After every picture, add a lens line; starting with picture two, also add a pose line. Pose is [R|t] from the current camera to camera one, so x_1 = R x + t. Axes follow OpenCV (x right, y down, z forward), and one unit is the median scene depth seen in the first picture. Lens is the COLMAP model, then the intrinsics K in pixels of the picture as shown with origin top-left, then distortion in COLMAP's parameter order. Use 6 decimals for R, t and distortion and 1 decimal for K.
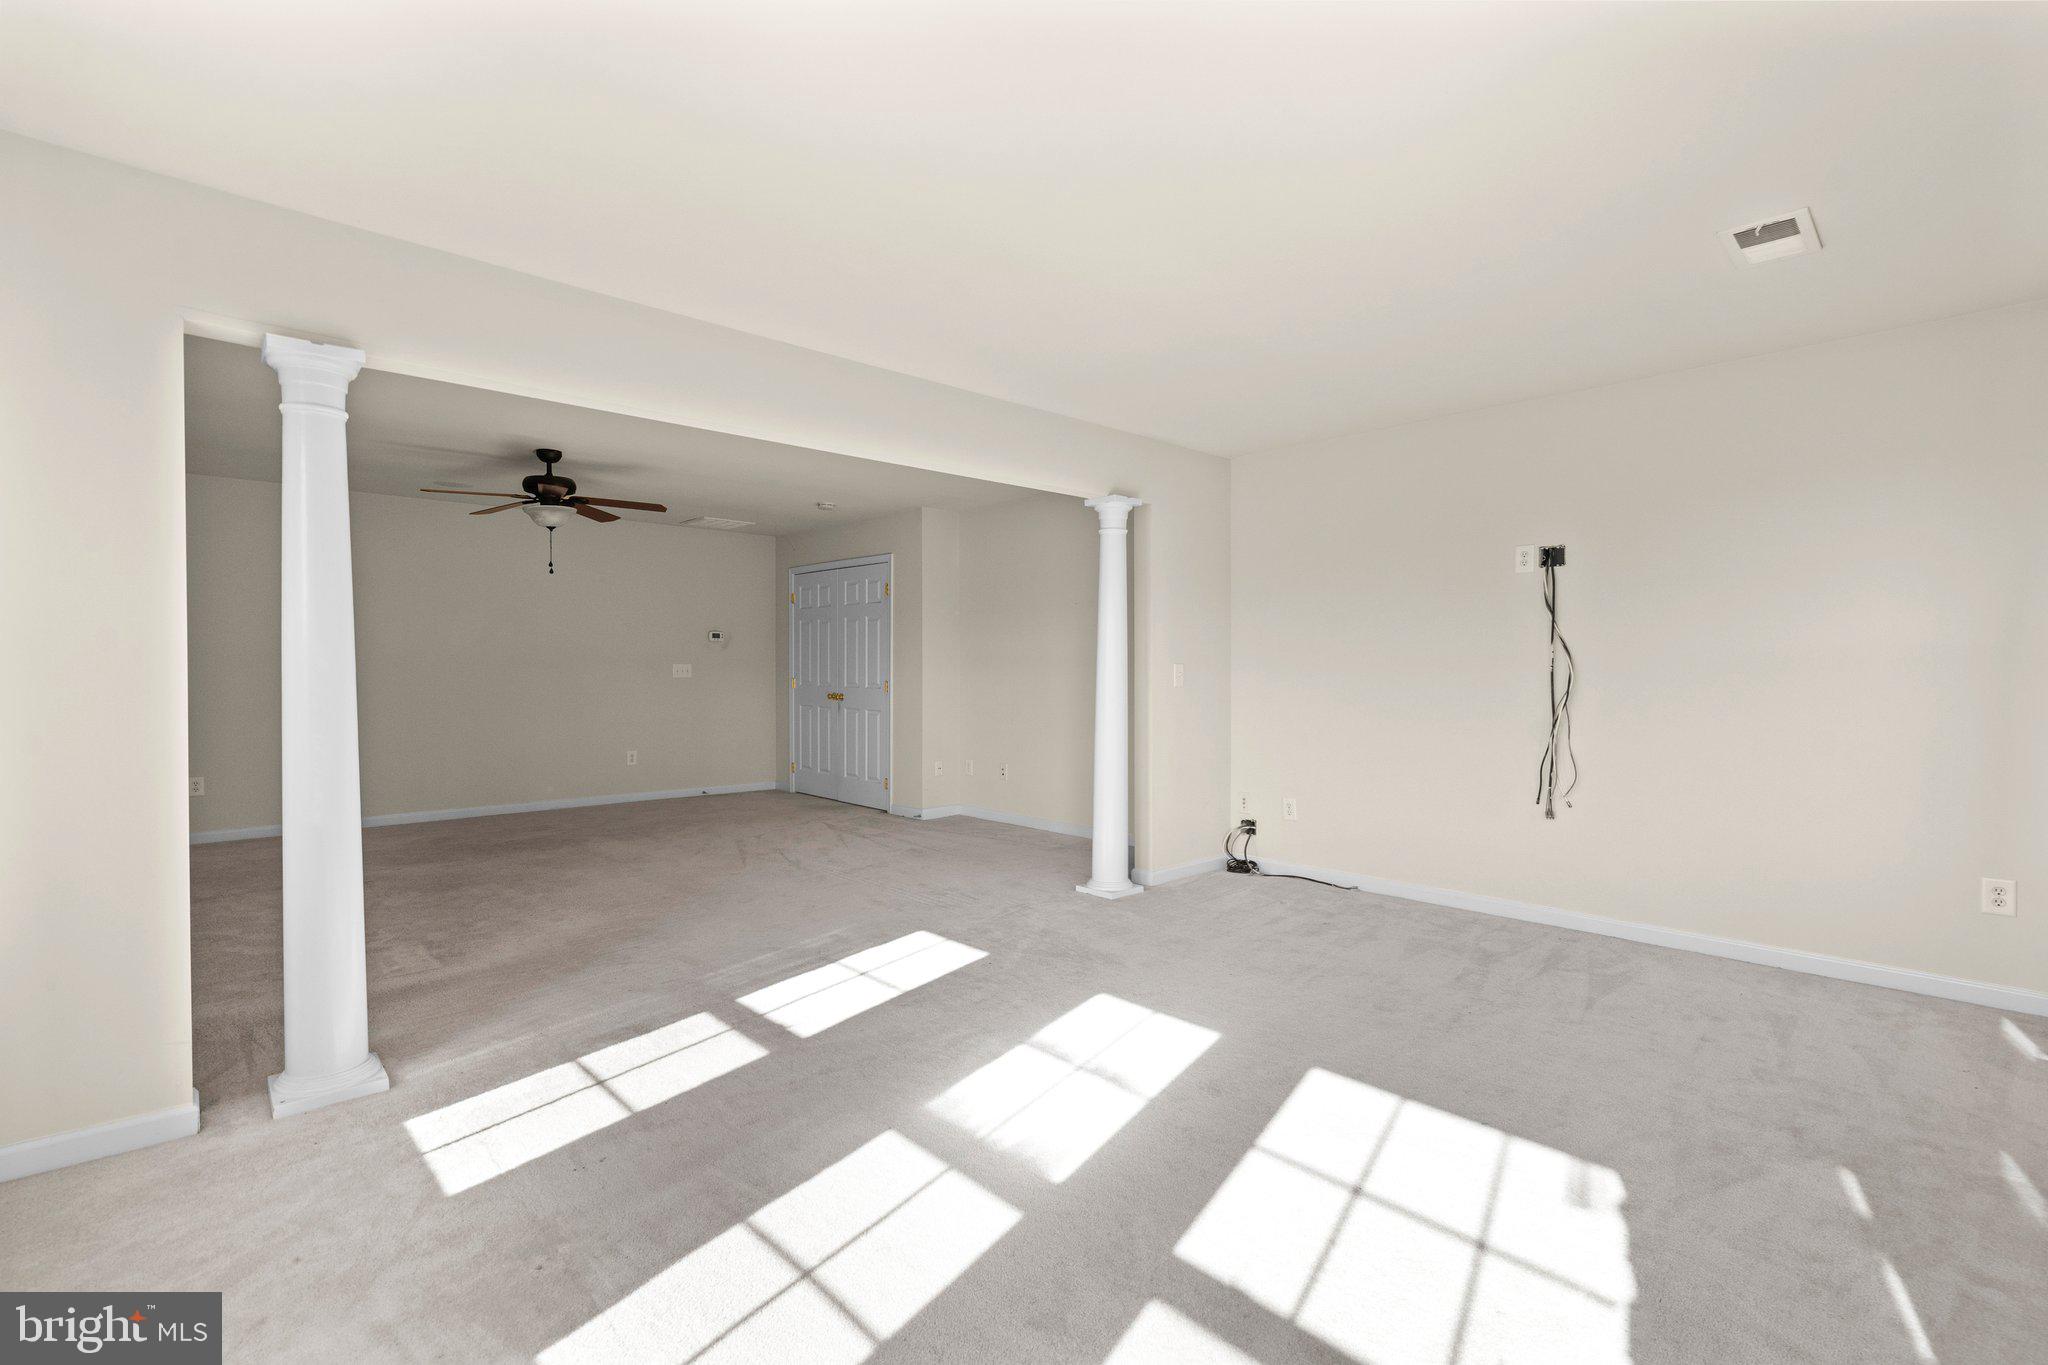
lens RADIAL K [[929.7, 0, 1017.2], [0, 929.7, 681.7], [0, 0, 1]] dist [-0.008089, 0.003224]
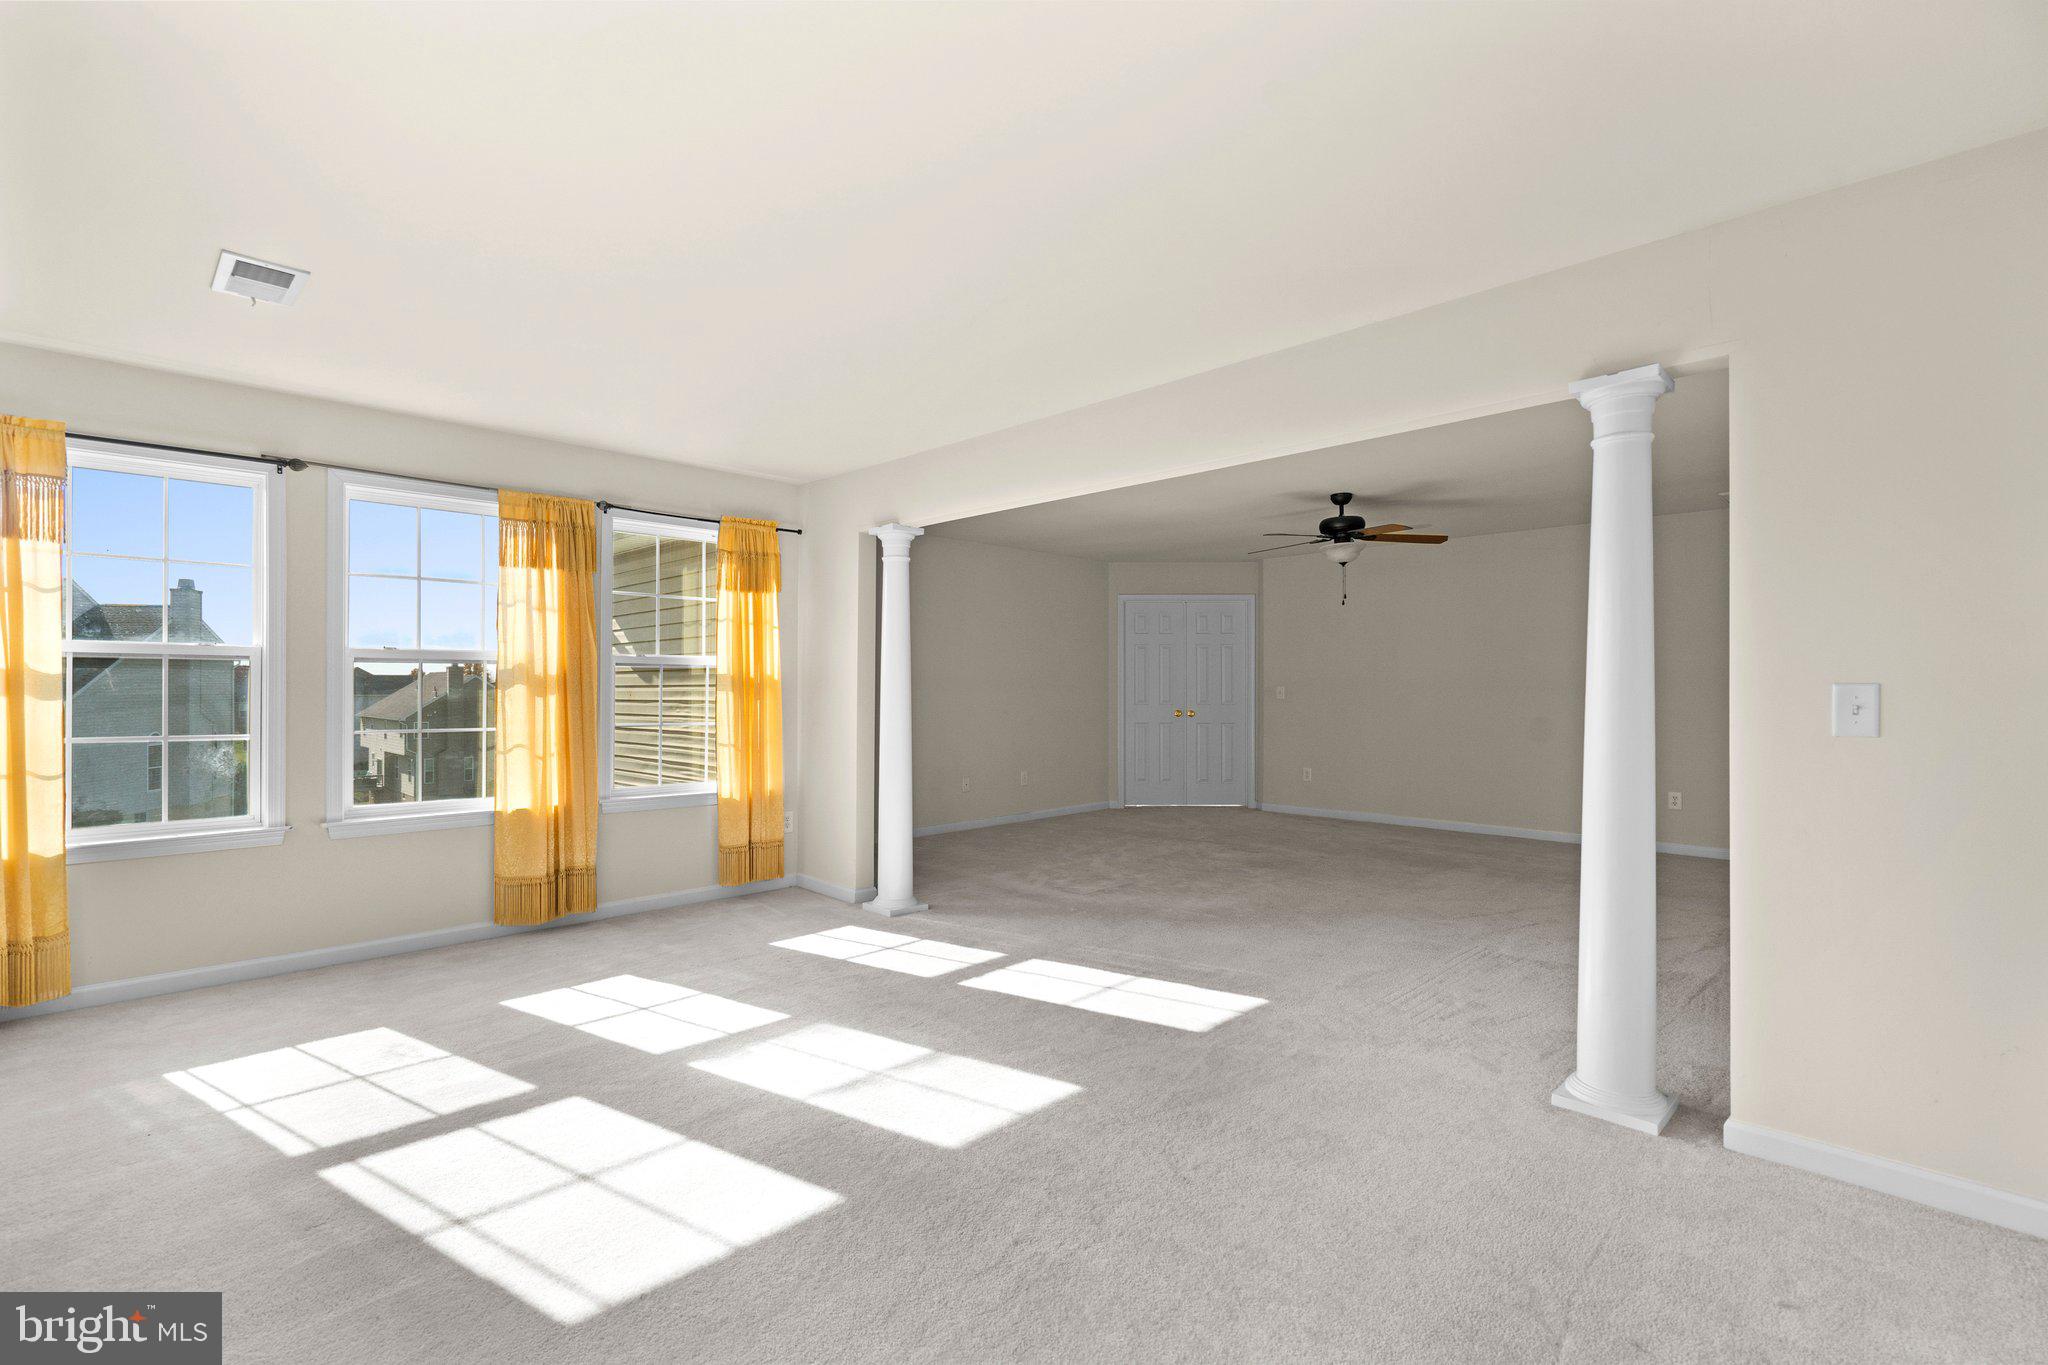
lens RADIAL K [[929.7, 0, 1017.7], [0, 929.7, 684.3], [0, 0, 1]] dist [-0.008089, 0.003224]
pose [[0.026337, -0.006046, -0.999635, 0.589145], [-0.019863, 0.999781, -0.006570, -0.008233], [0.999456, 0.020029, 0.026211, 0.595255]]
